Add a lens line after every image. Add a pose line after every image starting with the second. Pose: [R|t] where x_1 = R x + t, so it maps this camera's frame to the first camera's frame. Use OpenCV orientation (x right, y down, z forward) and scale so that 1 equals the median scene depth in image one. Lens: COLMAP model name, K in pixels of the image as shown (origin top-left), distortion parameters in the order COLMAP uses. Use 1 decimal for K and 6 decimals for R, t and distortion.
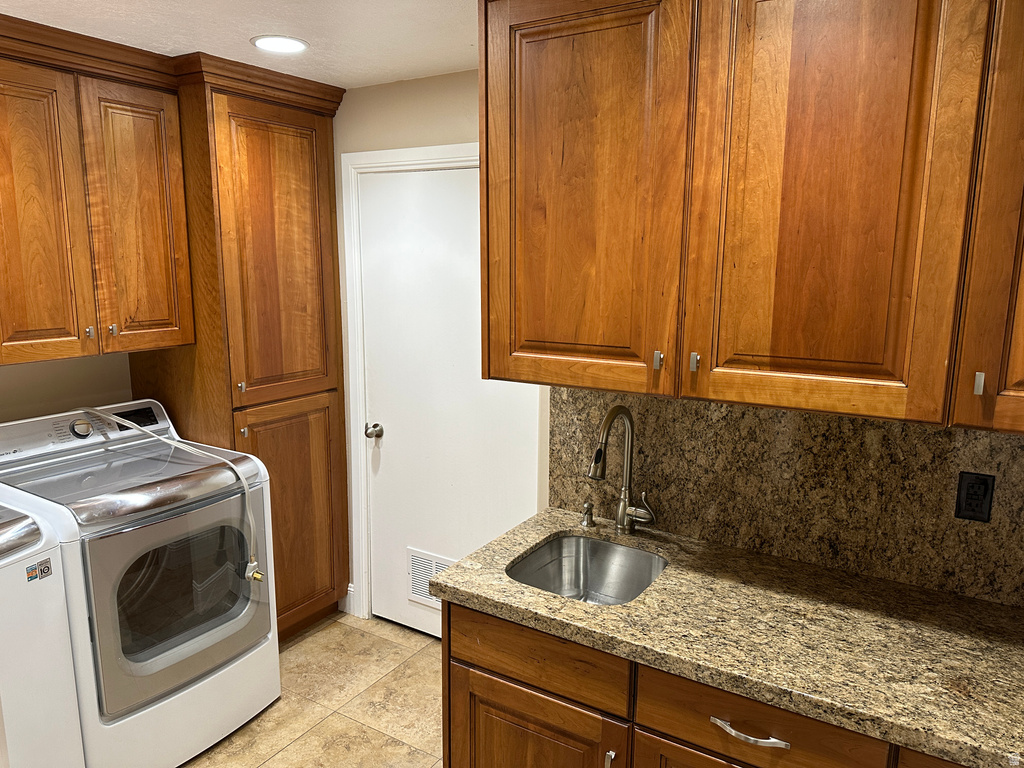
lens RADIAL K [[708.6, 0, 506.6], [0, 708.6, 391.1], [0, 0, 1]] dist [0.078248, -0.080252]
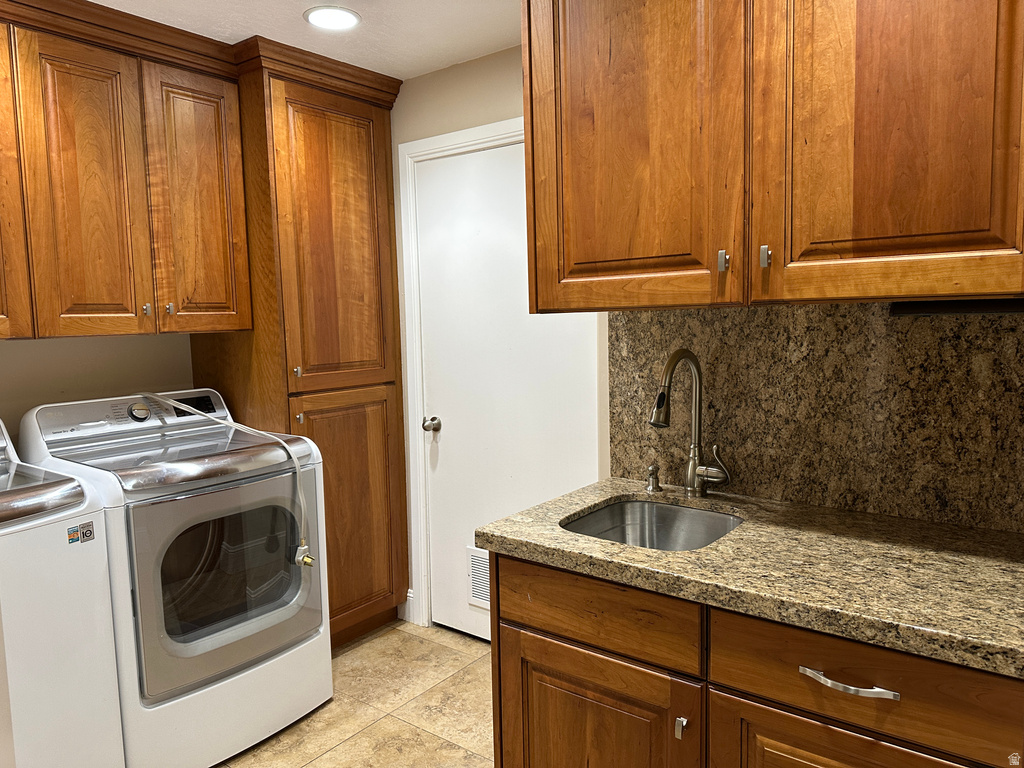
lens RADIAL K [[708.6, 0, 515.0], [0, 708.6, 386.5], [0, 0, 1]] dist [0.078248, -0.080252]
pose [[0.995511, -0.020035, -0.092502, 0.025465], [0.012423, 0.996543, -0.082149, 0.132651], [0.093828, 0.080631, 0.992318, 0.073836]]
